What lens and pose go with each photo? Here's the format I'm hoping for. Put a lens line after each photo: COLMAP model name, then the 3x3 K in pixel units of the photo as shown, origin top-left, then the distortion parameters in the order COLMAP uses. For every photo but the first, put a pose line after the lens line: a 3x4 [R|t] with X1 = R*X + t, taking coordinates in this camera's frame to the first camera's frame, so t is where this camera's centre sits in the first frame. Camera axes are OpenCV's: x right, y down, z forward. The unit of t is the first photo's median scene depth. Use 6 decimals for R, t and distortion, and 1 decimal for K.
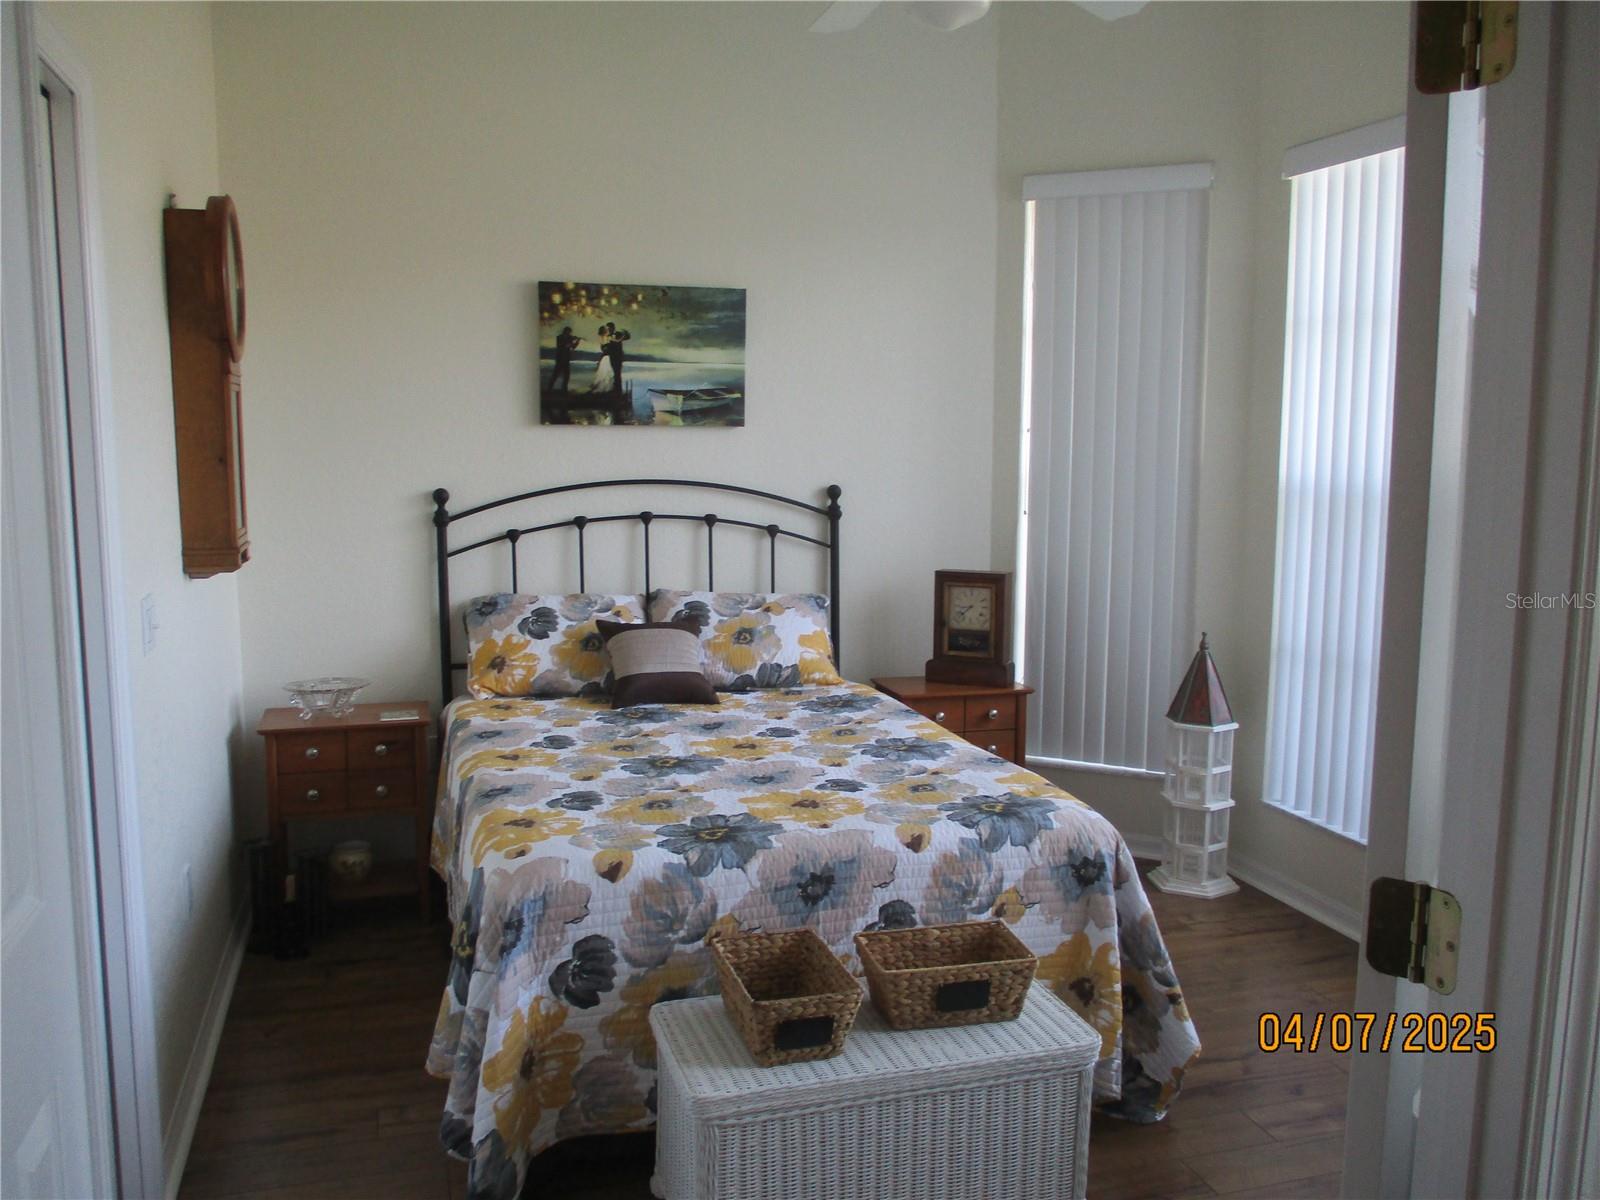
lens RADIAL K [[1318.9, 0, 800.1], [0, 1318.9, 600.1], [0, 0, 1]] dist [-0.010987, -0.006013]
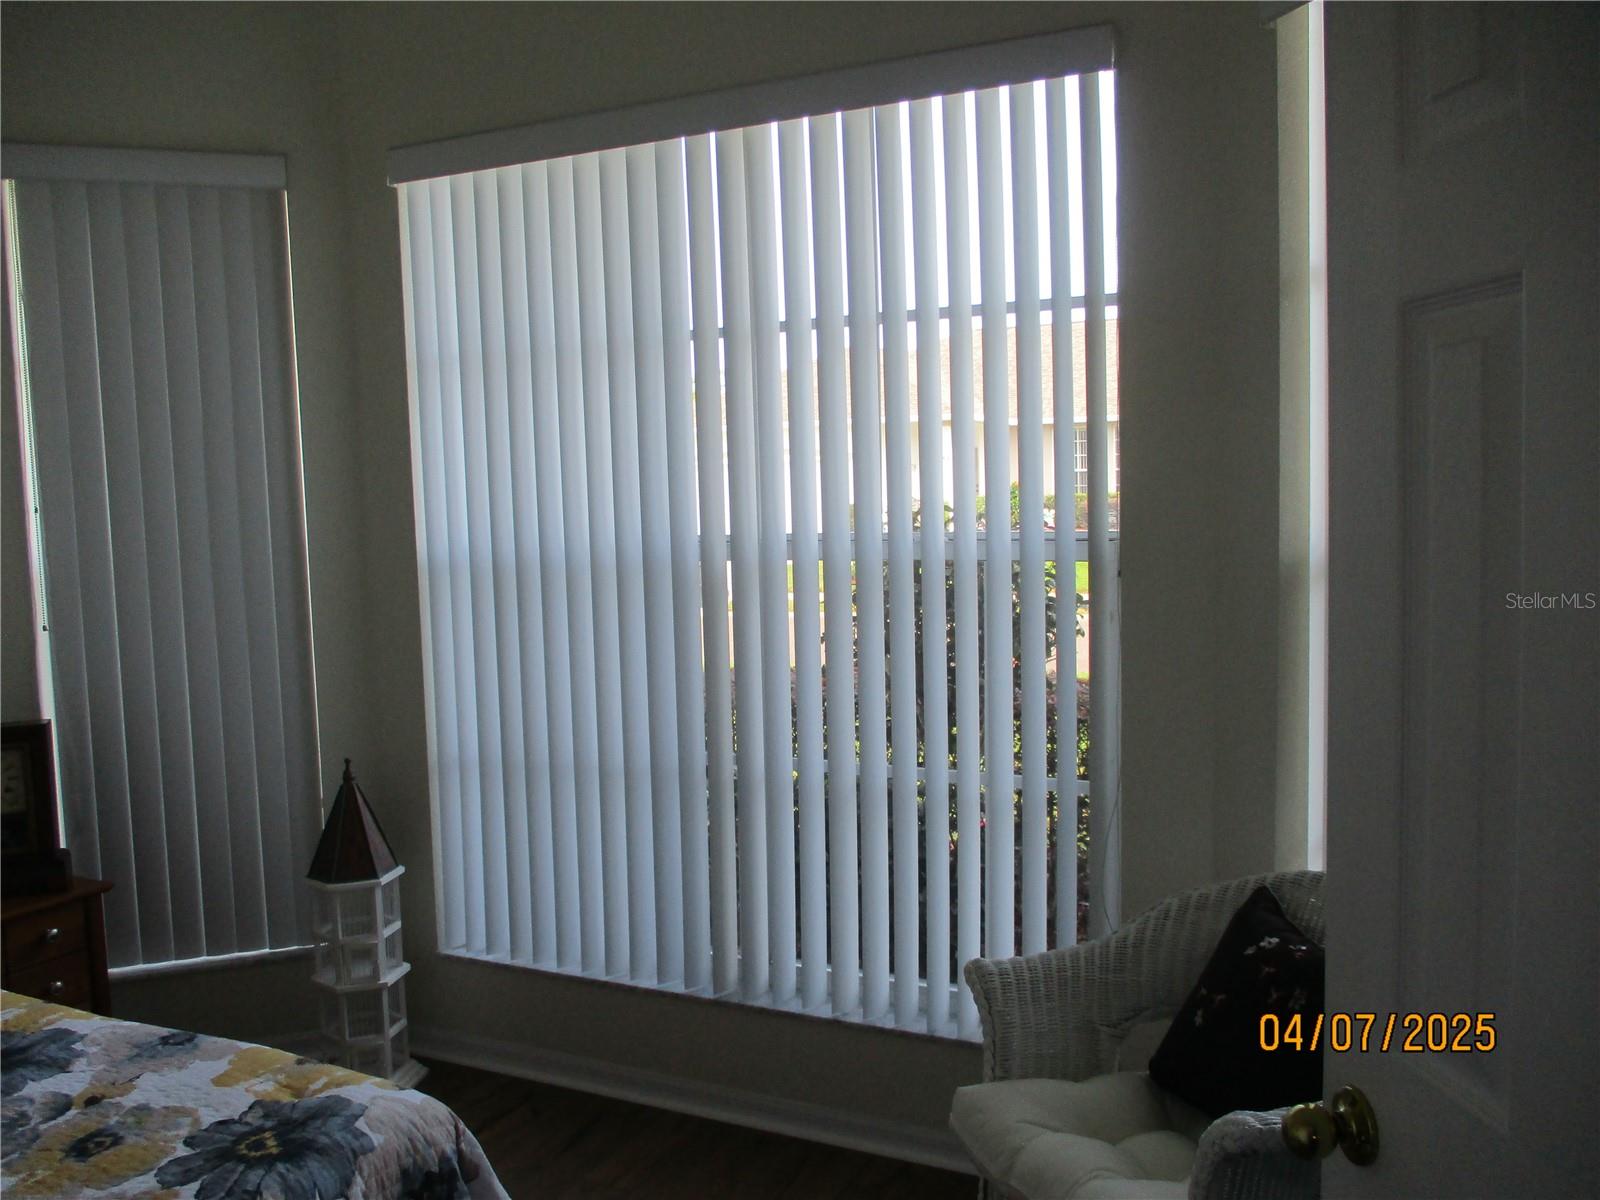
lens RADIAL K [[1318.9, 0, 799.2], [0, 1318.9, 600.7], [0, 0, 1]] dist [-0.010987, -0.006013]
pose [[0.685776, -0.093666, 0.721760, -0.062121], [0.128603, 0.991675, 0.006503, -0.039895], [-0.716361, 0.088361, 0.692112, 0.274941]]
